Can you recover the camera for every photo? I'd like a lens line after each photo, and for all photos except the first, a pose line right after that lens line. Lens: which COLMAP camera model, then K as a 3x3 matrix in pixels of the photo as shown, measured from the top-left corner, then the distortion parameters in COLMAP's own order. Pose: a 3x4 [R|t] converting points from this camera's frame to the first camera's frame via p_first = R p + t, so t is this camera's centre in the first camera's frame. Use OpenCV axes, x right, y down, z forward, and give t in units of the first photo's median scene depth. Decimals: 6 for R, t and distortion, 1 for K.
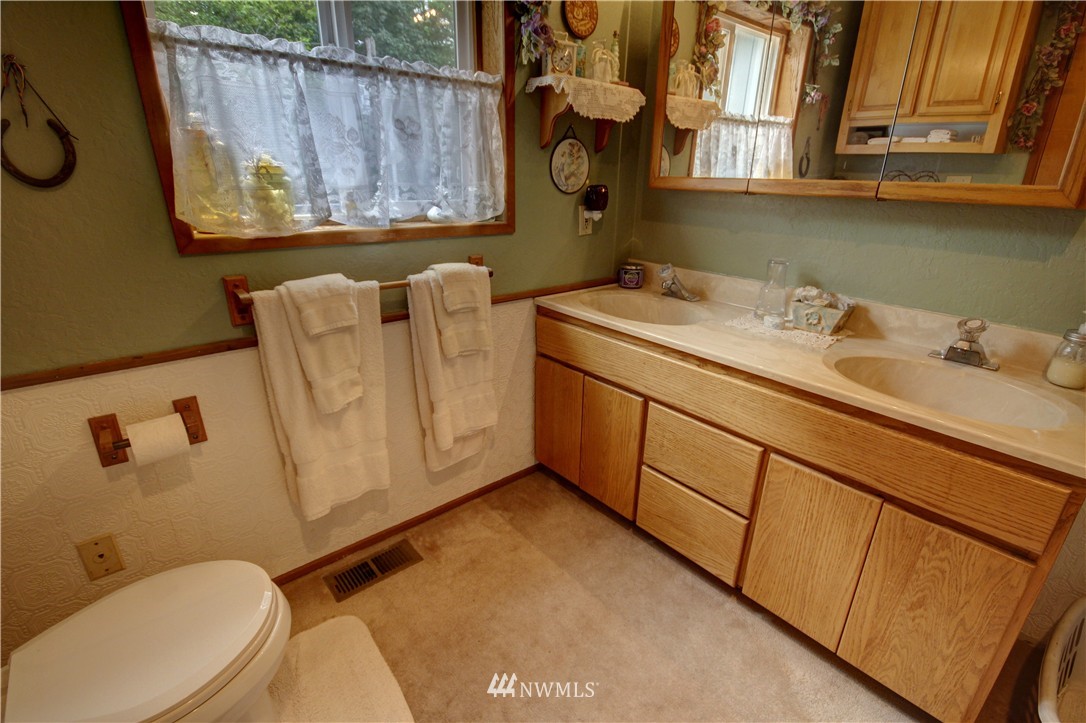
lens RADIAL K [[504.0, 0, 551.2], [0, 504.0, 368.4], [0, 0, 1]] dist [-0.000703, -0.004846]
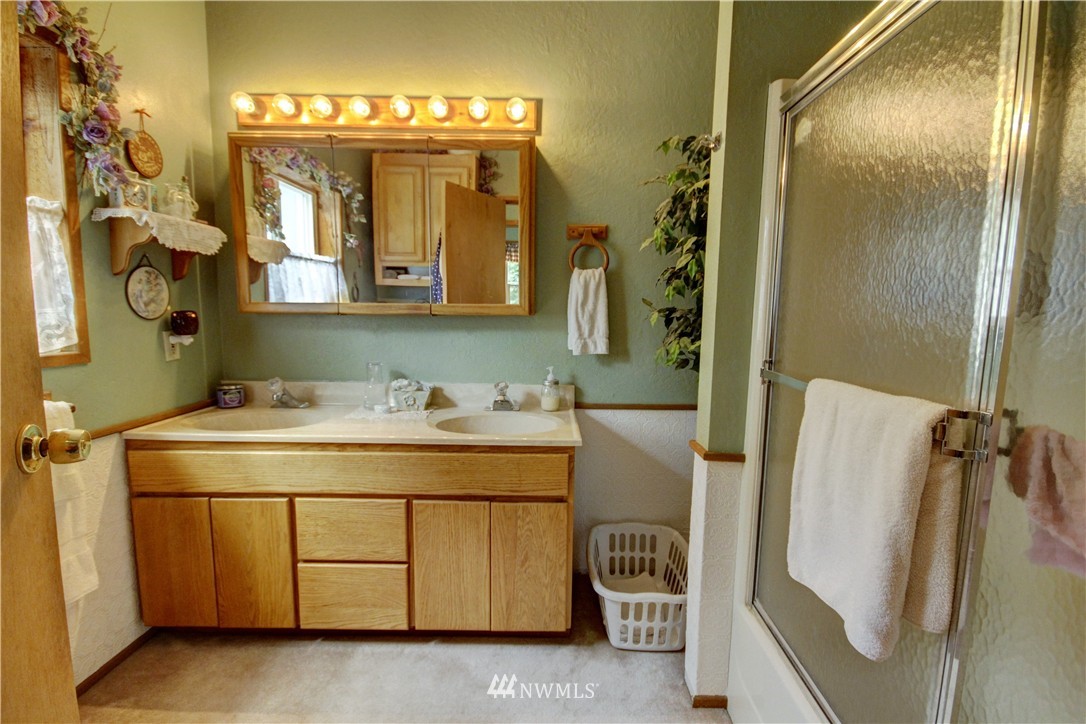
lens RADIAL K [[504.0, 0, 551.2], [0, 504.0, 368.9], [0, 0, 1]] dist [-0.000703, -0.004846]
pose [[0.661594, -0.103474, 0.742688, -0.202163], [0.274270, 0.955197, -0.111241, 0.067023], [-0.697903, 0.277293, 0.660333, -0.159777]]
